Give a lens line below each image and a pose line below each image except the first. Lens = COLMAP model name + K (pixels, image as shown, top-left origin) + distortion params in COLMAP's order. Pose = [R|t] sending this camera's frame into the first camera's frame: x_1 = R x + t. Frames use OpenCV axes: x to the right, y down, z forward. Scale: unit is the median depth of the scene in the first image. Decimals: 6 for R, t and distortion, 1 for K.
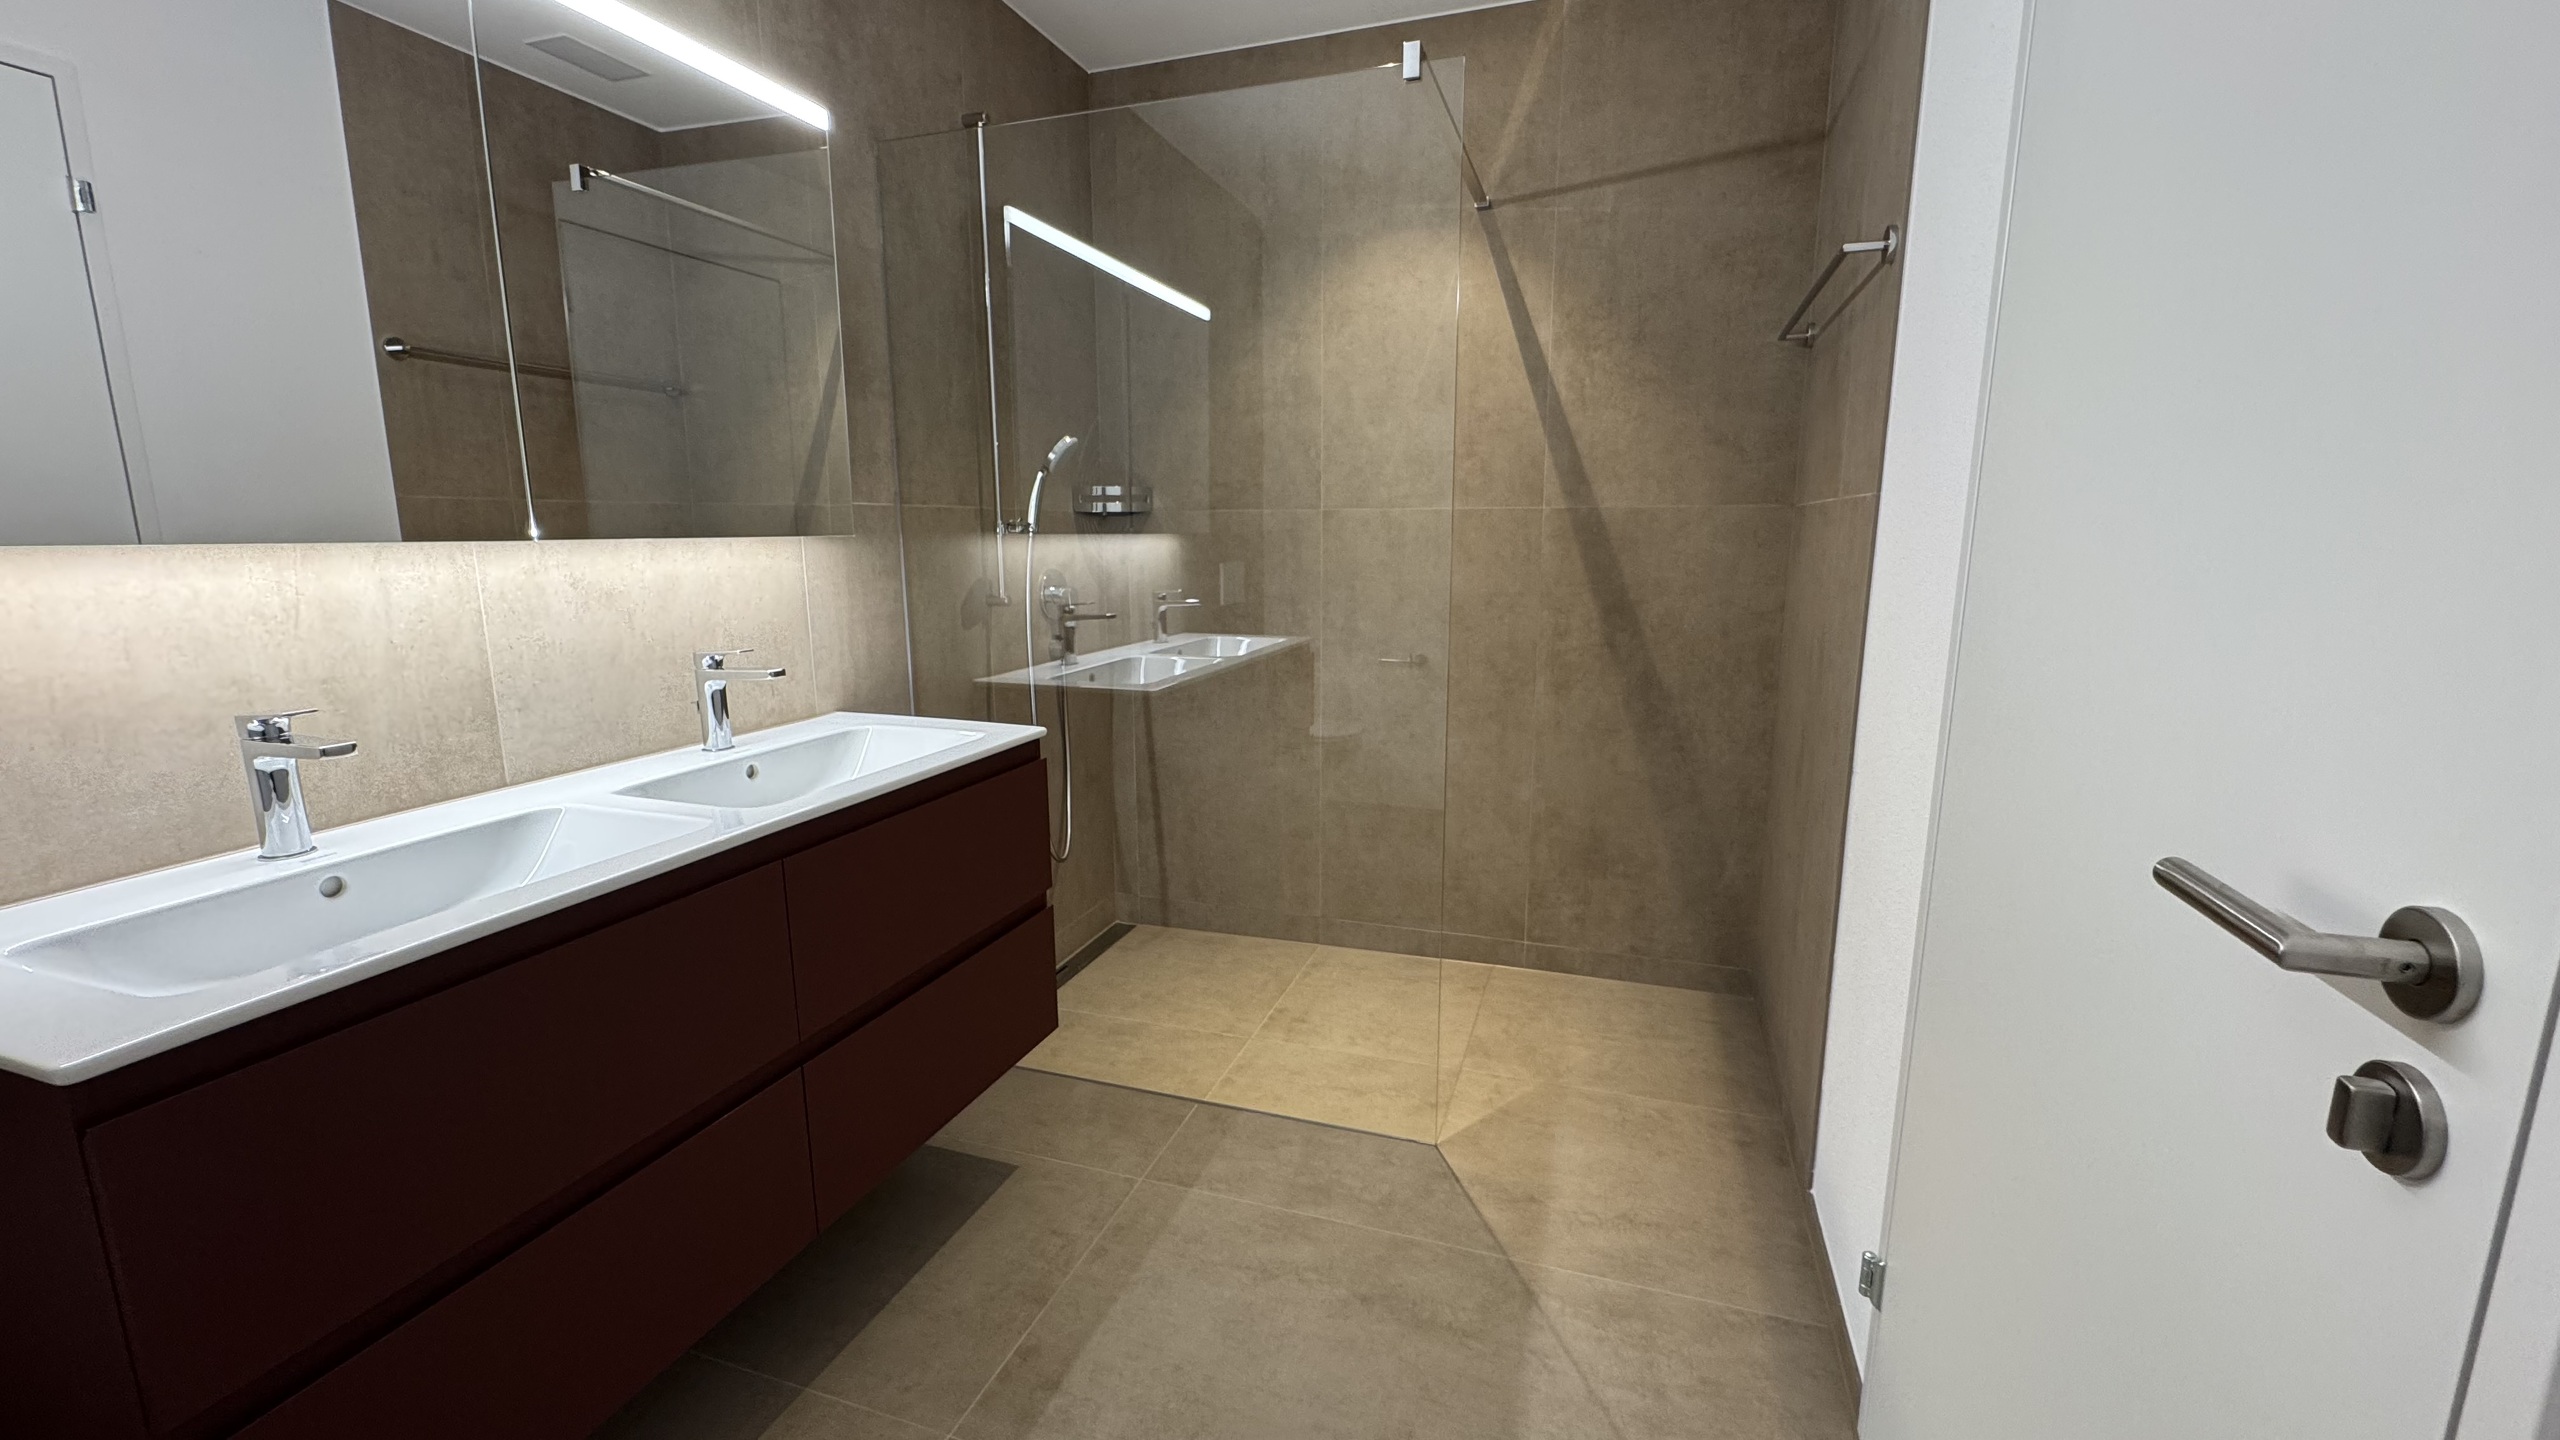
lens RADIAL K [[1024.1, 0, 1277.2], [0, 1024.1, 715.0], [0, 0, 1]] dist [0.001771, 0.000135]
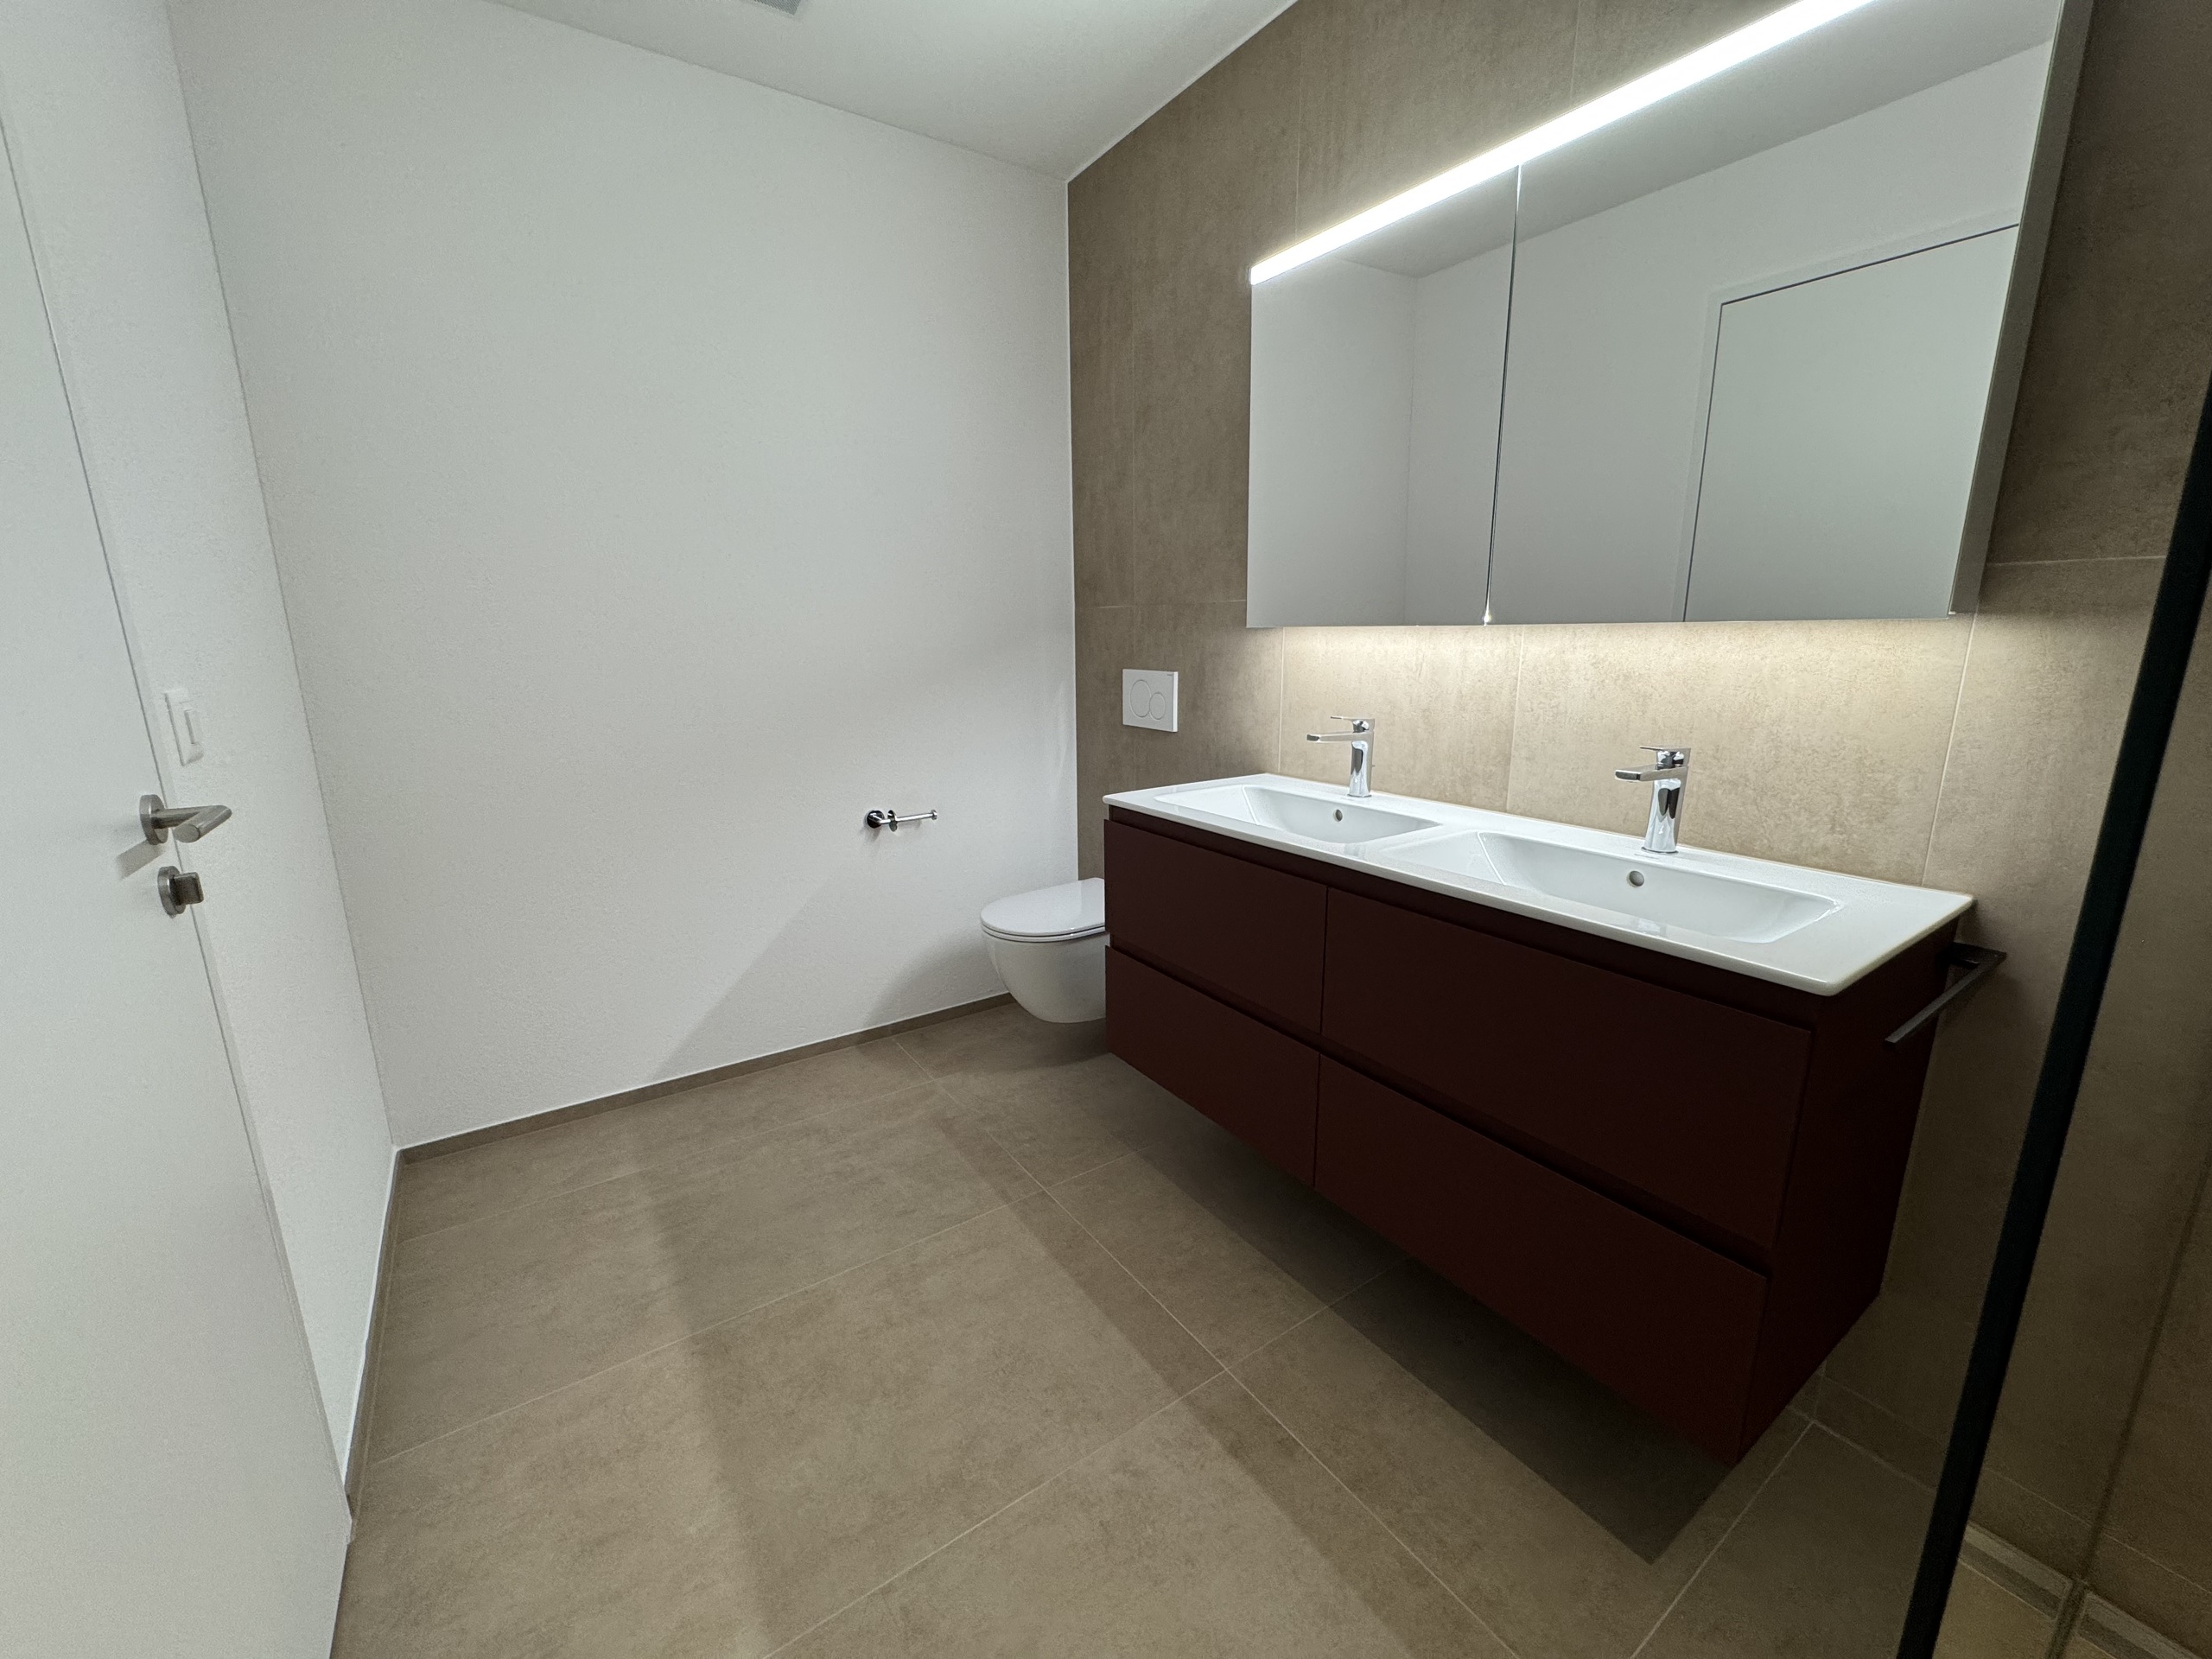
lens RADIAL K [[885.0, 0, 1110.8], [0, 885.0, 823.9], [0, 0, 1]] dist [-0.000626, -0.000062]
pose [[-0.597031, 0.190820, -0.779193, 0.447947], [-0.123485, 0.937862, 0.324294, -0.226210], [0.792657, 0.289832, -0.536370, 1.228005]]
